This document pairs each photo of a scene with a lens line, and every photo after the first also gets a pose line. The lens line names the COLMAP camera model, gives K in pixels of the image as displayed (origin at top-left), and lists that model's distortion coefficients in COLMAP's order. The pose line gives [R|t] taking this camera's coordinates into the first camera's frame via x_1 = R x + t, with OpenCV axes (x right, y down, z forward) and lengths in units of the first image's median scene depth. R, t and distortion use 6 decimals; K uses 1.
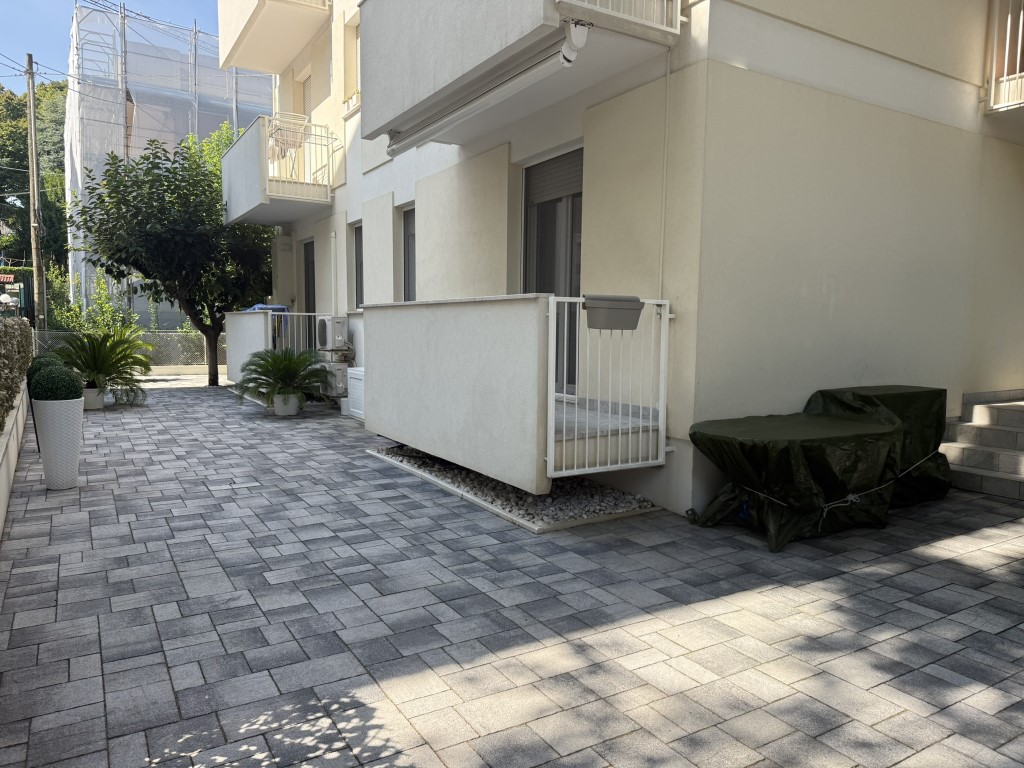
lens RADIAL K [[727.0, 0, 509.3], [0, 727.0, 385.6], [0, 0, 1]] dist [0.043756, -0.058768]
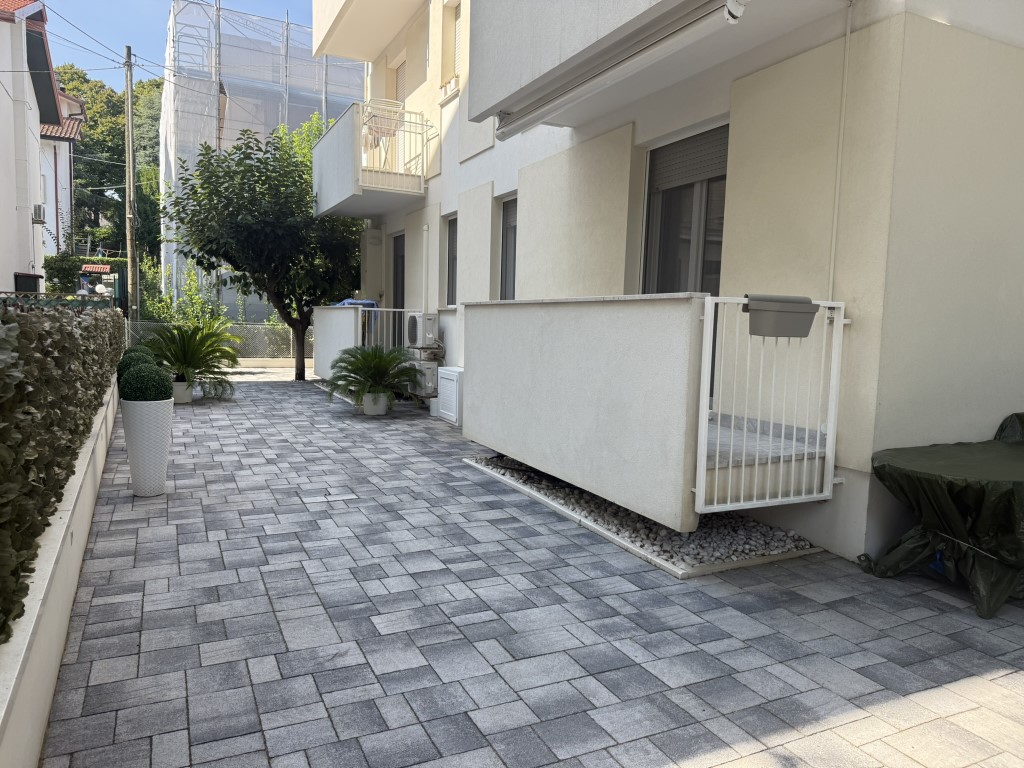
lens RADIAL K [[727.0, 0, 512.4], [0, 727.0, 382.0], [0, 0, 1]] dist [0.043756, -0.058768]
pose [[0.995558, 0.024567, -0.090892, -0.075053], [-0.024433, 0.999698, 0.002584, -0.018603], [0.090929, -0.000351, 0.995857, 0.123345]]
